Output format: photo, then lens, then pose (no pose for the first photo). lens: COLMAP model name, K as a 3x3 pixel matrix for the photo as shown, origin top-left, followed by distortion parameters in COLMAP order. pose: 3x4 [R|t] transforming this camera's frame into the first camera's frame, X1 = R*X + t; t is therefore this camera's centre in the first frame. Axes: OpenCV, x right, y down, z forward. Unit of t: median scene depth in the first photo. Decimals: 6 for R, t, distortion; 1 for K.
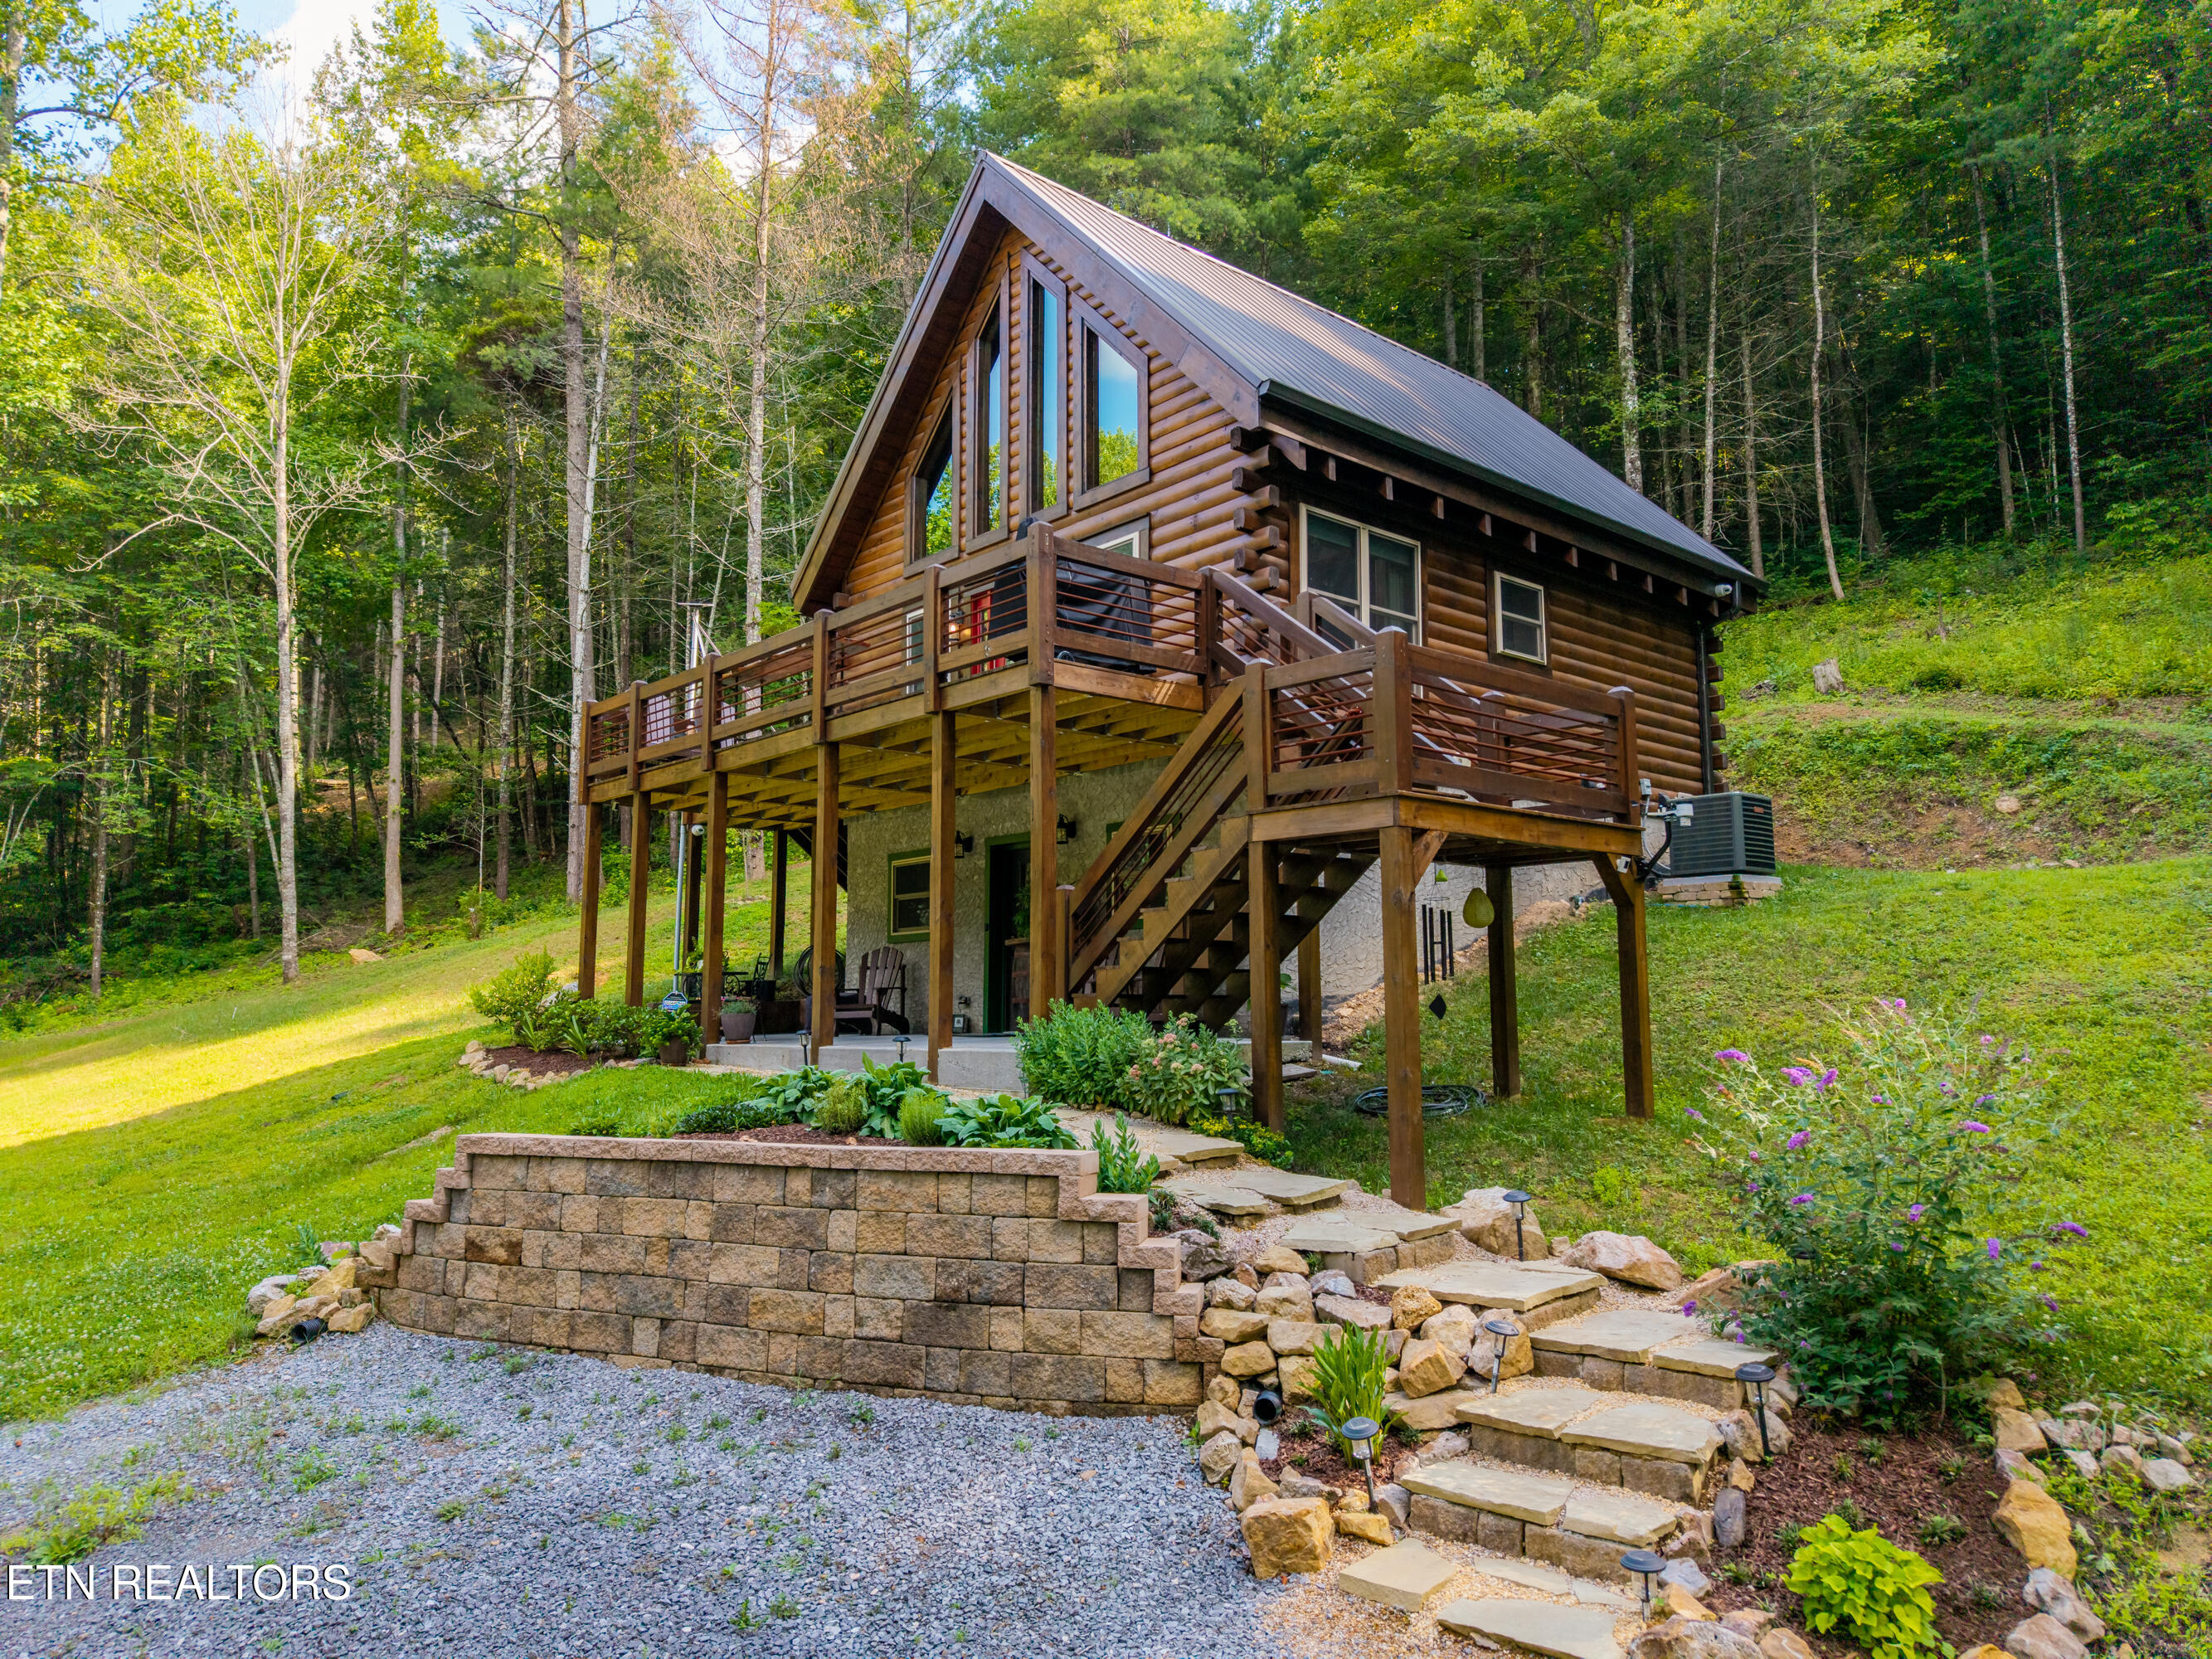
lens RADIAL K [[1466.6, 0, 1097.6], [0, 1466.6, 827.5], [0, 0, 1]] dist [0.030908, -0.030602]
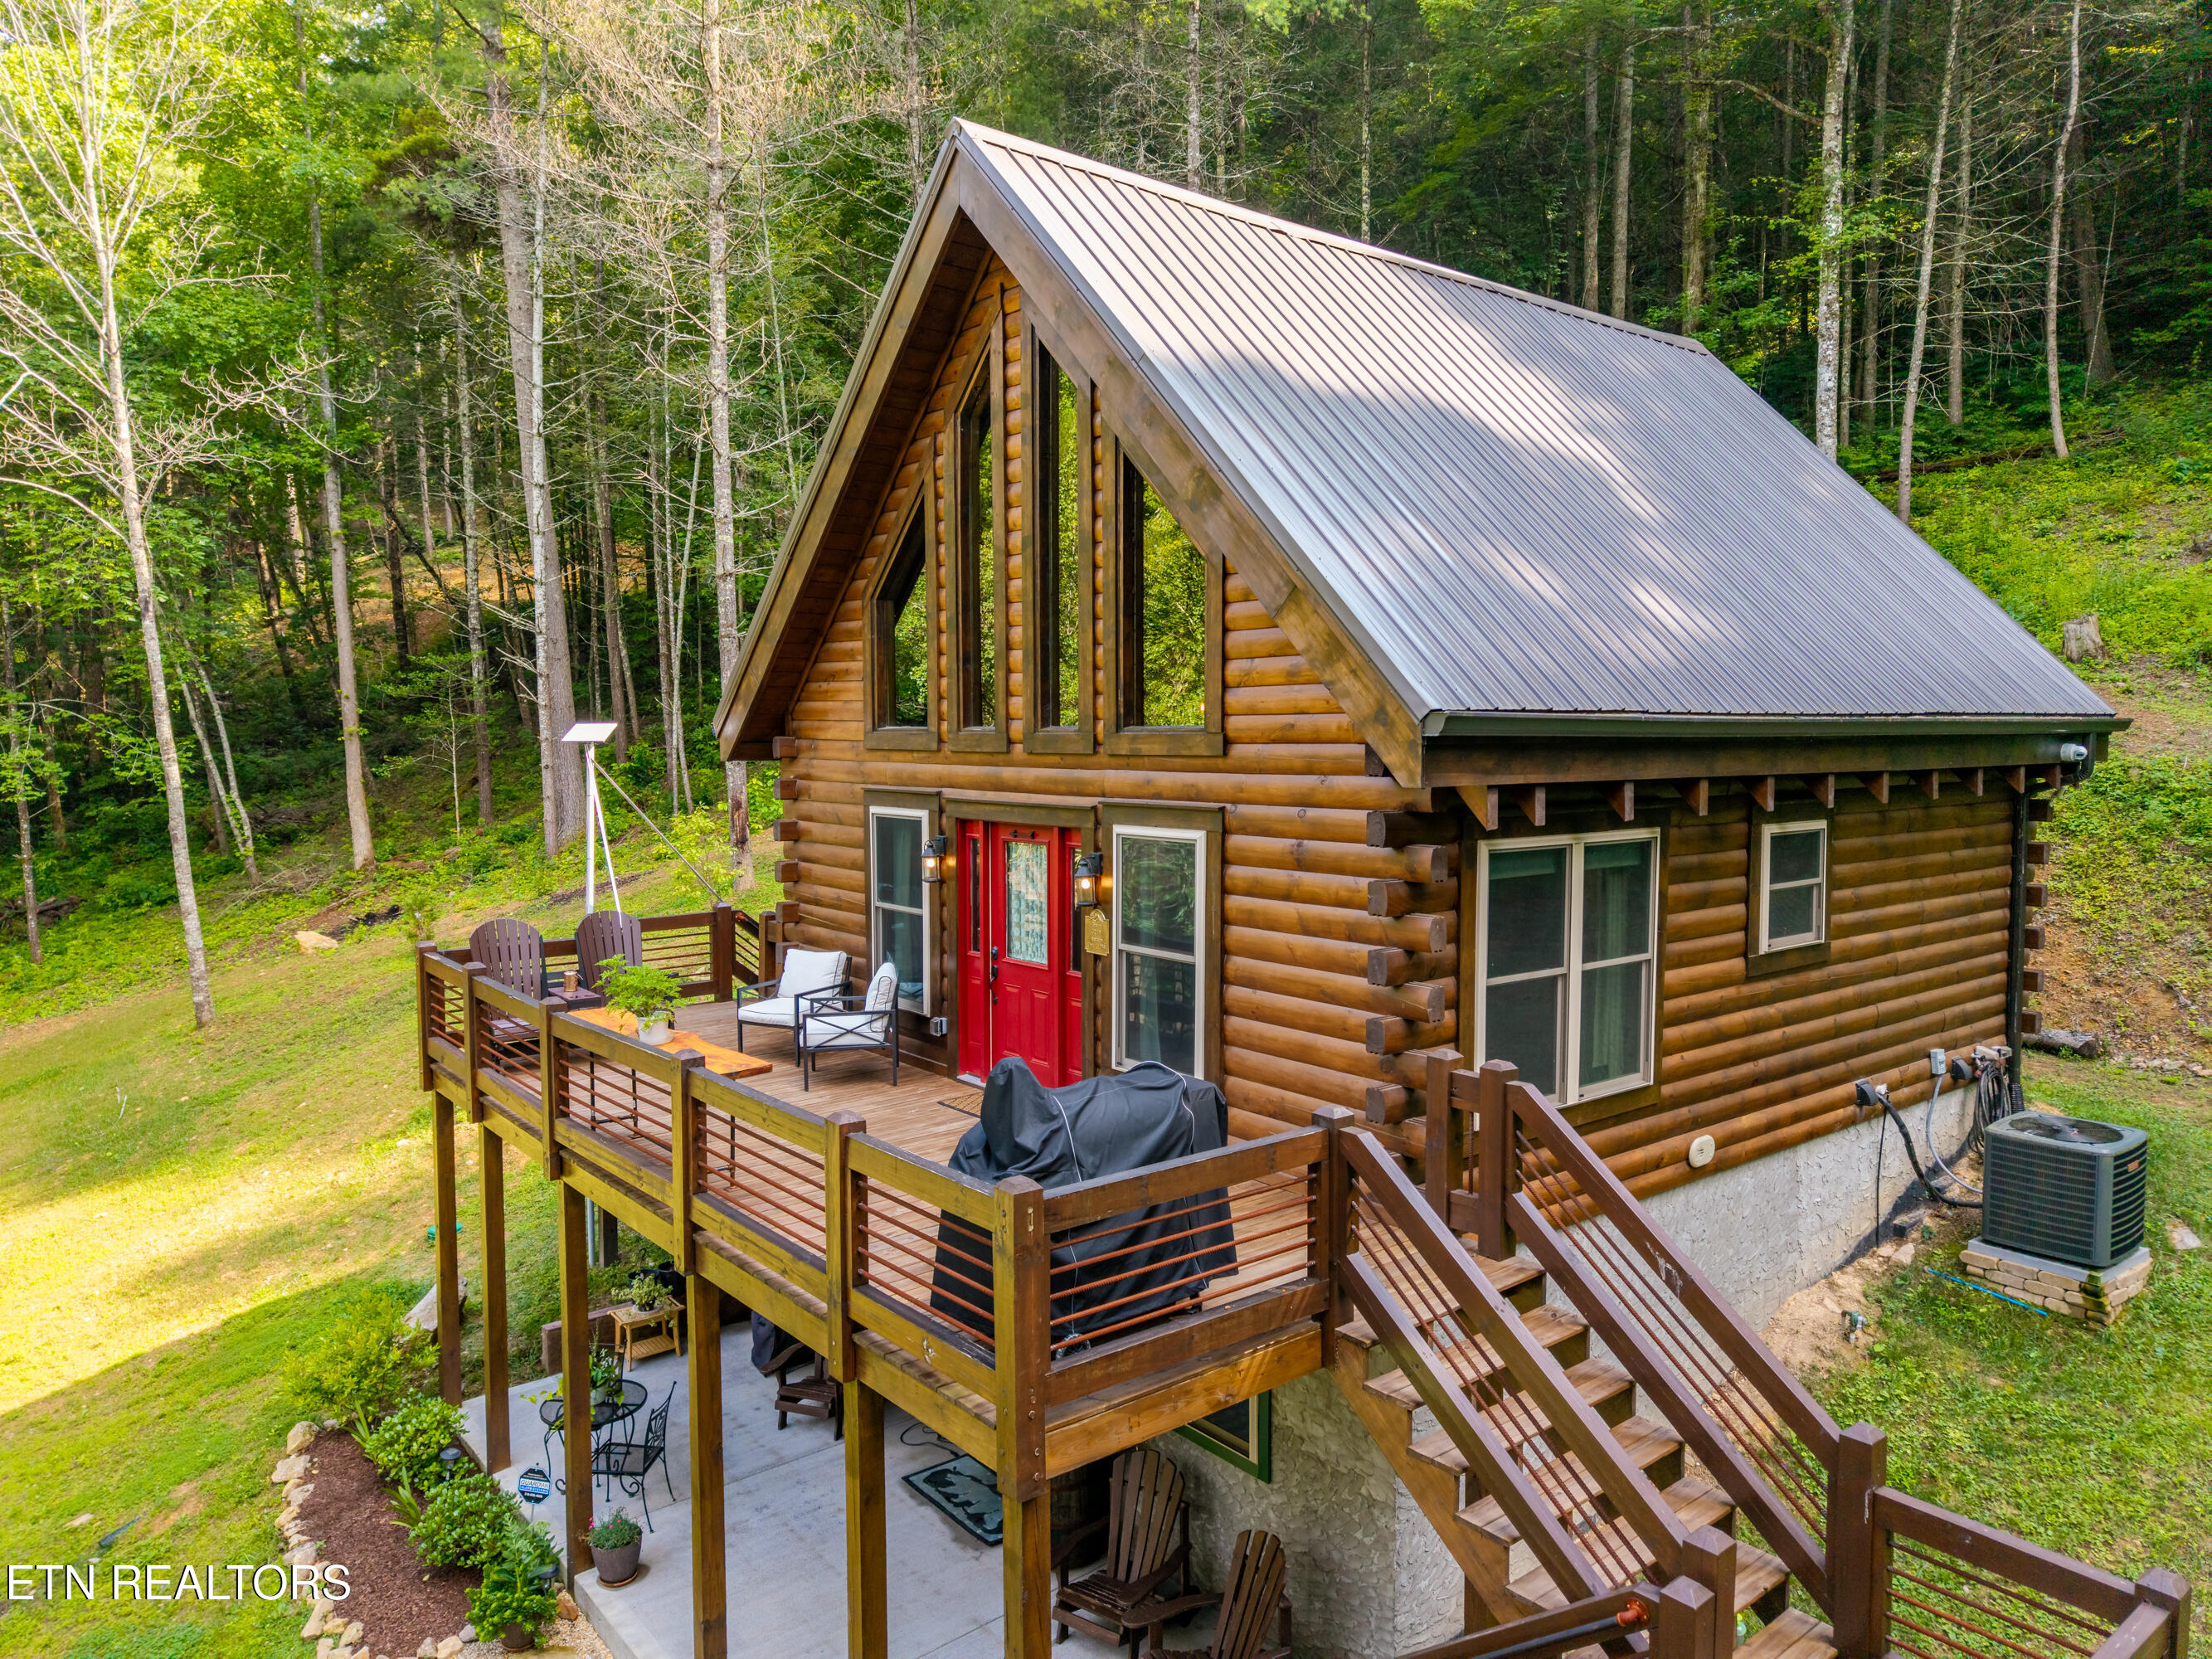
lens RADIAL K [[1466.6, 0, 1097.6], [0, 1466.6, 827.5], [0, 0, 1]] dist [0.030908, -0.030602]
pose [[0.999174, 0.001259, -0.040607, 0.006134], [0.006515, 0.981617, 0.190749, -0.265304], [0.040100, -0.190857, 0.980799, 0.320315]]
